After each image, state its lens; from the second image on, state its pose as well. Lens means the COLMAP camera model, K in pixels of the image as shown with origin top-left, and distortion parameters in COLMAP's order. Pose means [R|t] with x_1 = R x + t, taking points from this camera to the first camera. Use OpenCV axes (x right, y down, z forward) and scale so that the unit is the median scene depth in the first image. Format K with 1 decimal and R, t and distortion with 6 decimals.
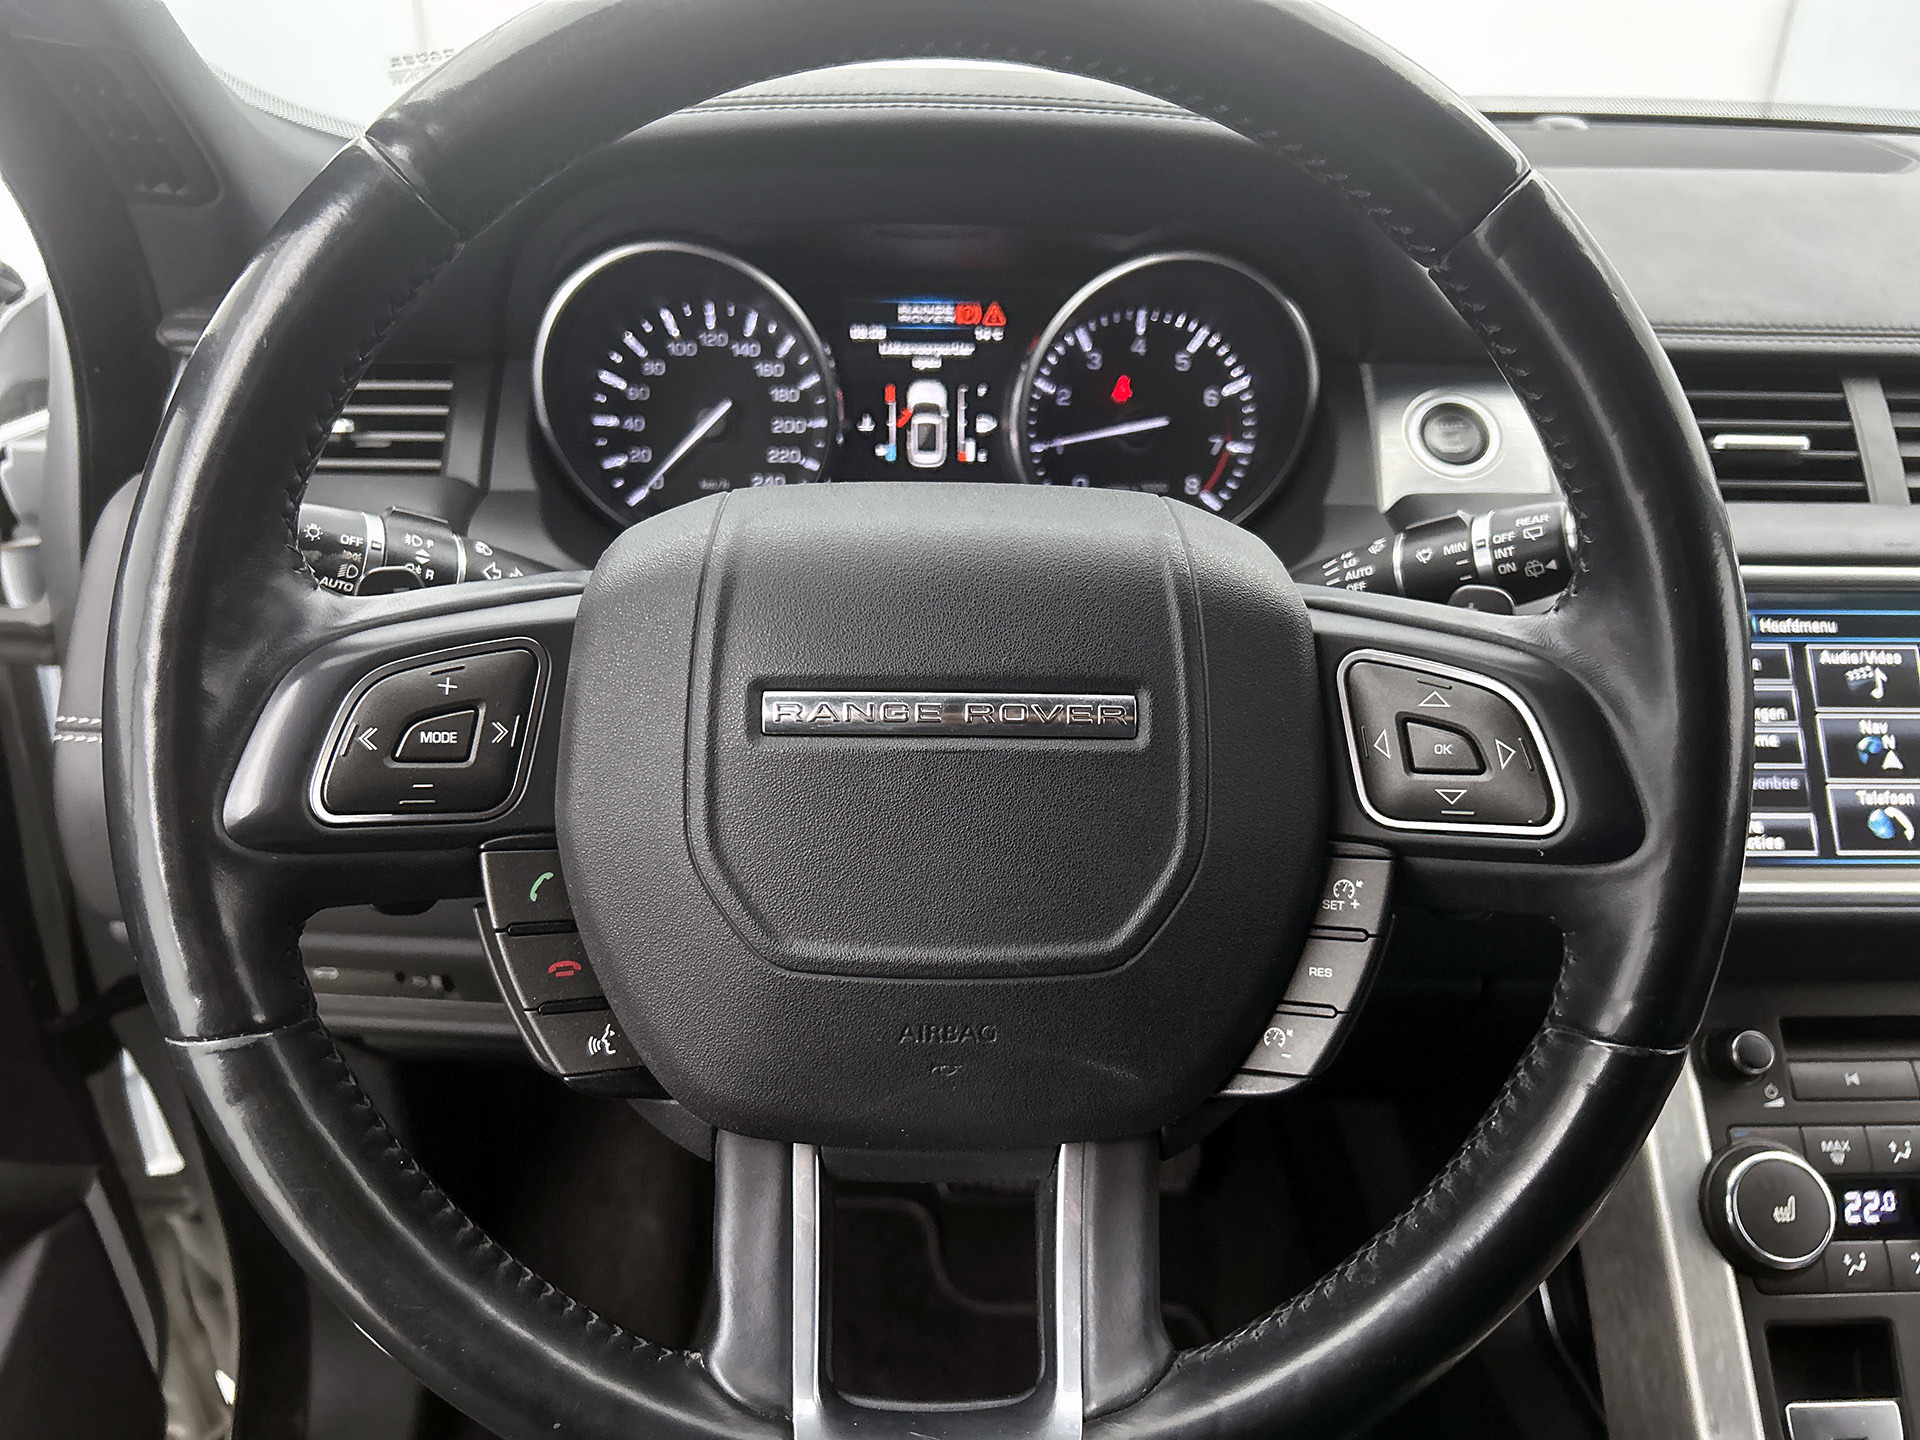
lens RADIAL K [[1454.1, 0, 960.3], [0, 1454.1, 732.0], [0, 0, 1]] dist [0.054157, -0.068285]
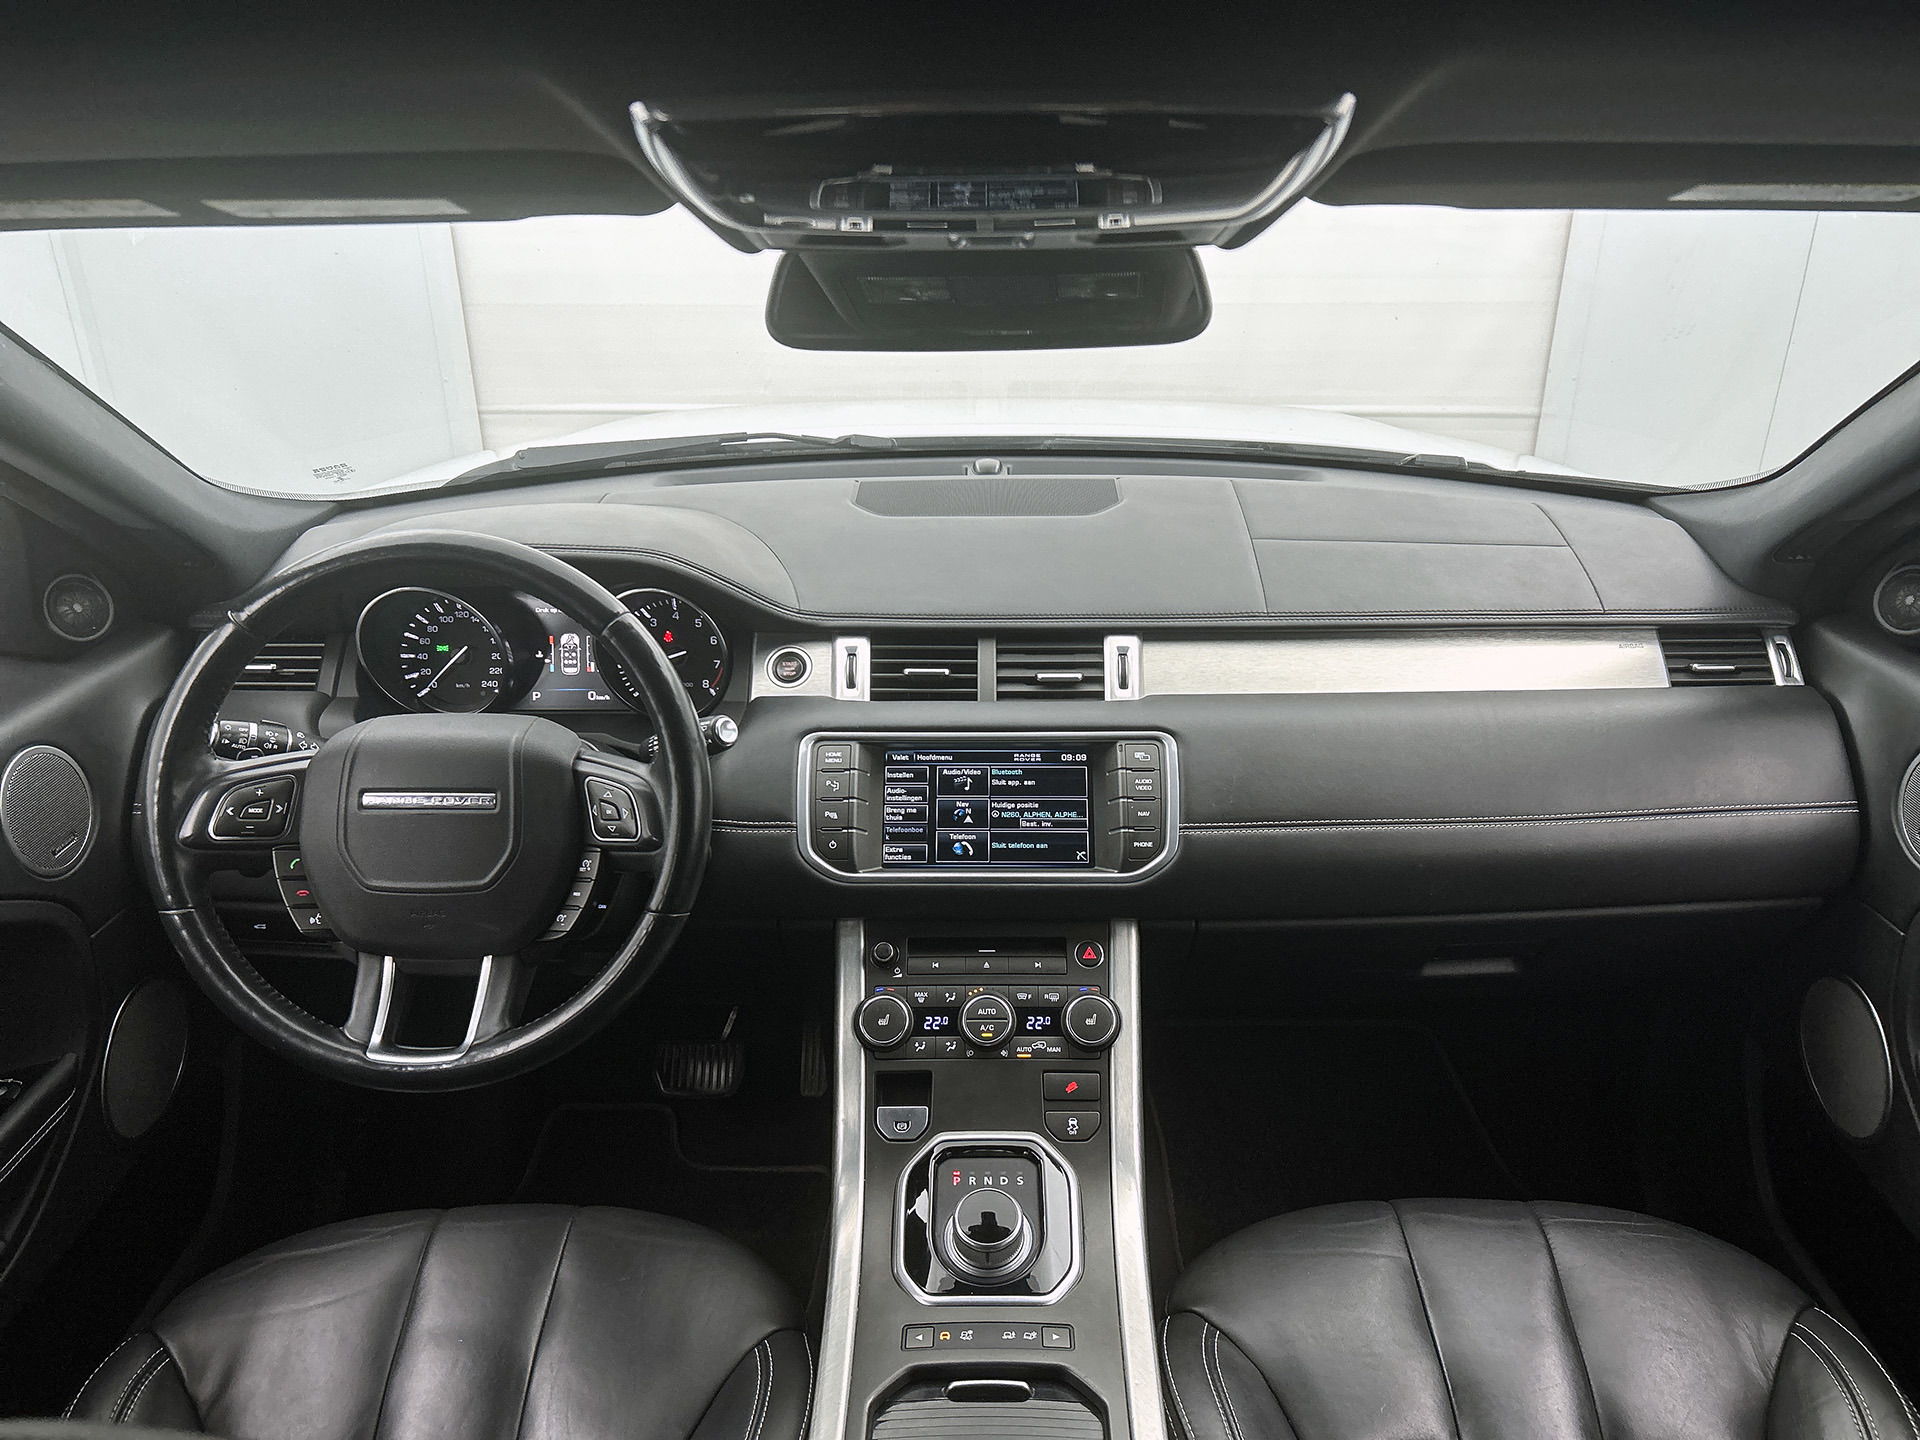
lens RADIAL K [[1454.1, 0, 980.2], [0, 1454.1, 718.5], [0, 0, 1]] dist [0.054157, -0.068285]
pose [[0.999126, -0.007200, -0.041166, 0.687510], [0.004392, 0.997682, -0.067912, 0.015185], [0.041560, 0.067672, 0.996842, -1.063006]]
